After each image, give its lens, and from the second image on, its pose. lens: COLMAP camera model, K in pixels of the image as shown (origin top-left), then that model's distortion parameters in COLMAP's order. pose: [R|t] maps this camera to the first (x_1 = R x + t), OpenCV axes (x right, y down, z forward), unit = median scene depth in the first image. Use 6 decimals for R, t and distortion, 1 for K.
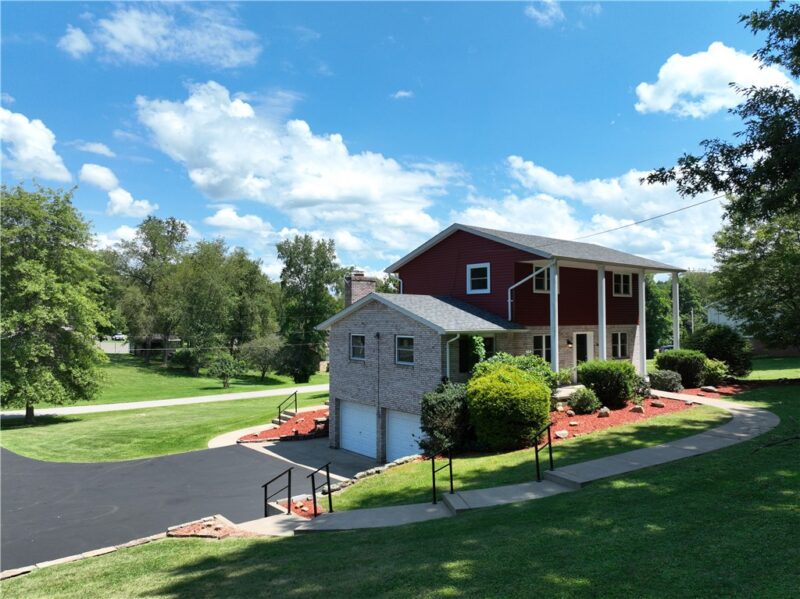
lens RADIAL K [[568.0, 0, 404.9], [0, 568.0, 297.2], [0, 0, 1]] dist [0.006667, 0.005329]
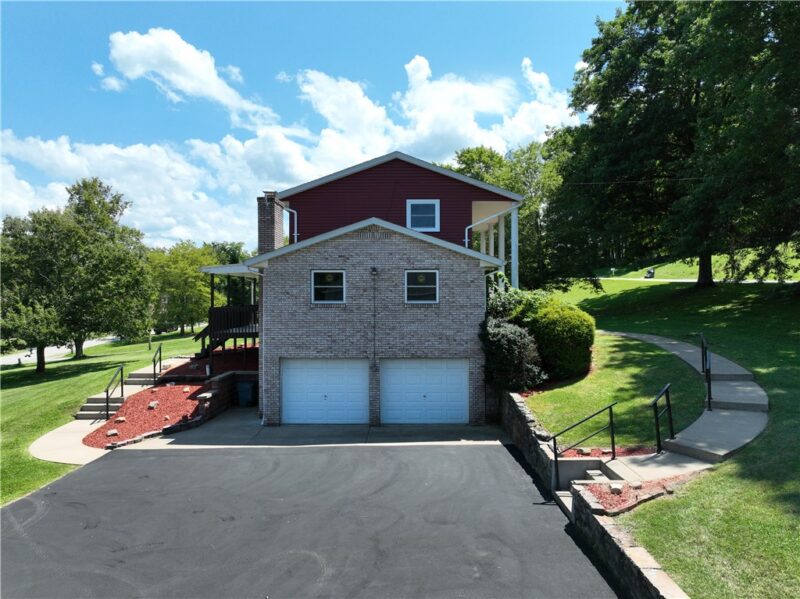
lens RADIAL K [[568.0, 0, 403.3], [0, 568.0, 303.2], [0, 0, 1]] dist [0.006667, 0.005329]
pose [[0.653585, -0.011153, 0.756771, -0.653861], [-0.027457, 0.998884, 0.038434, 0.083060], [-0.756355, -0.045898, 0.652550, 0.444862]]
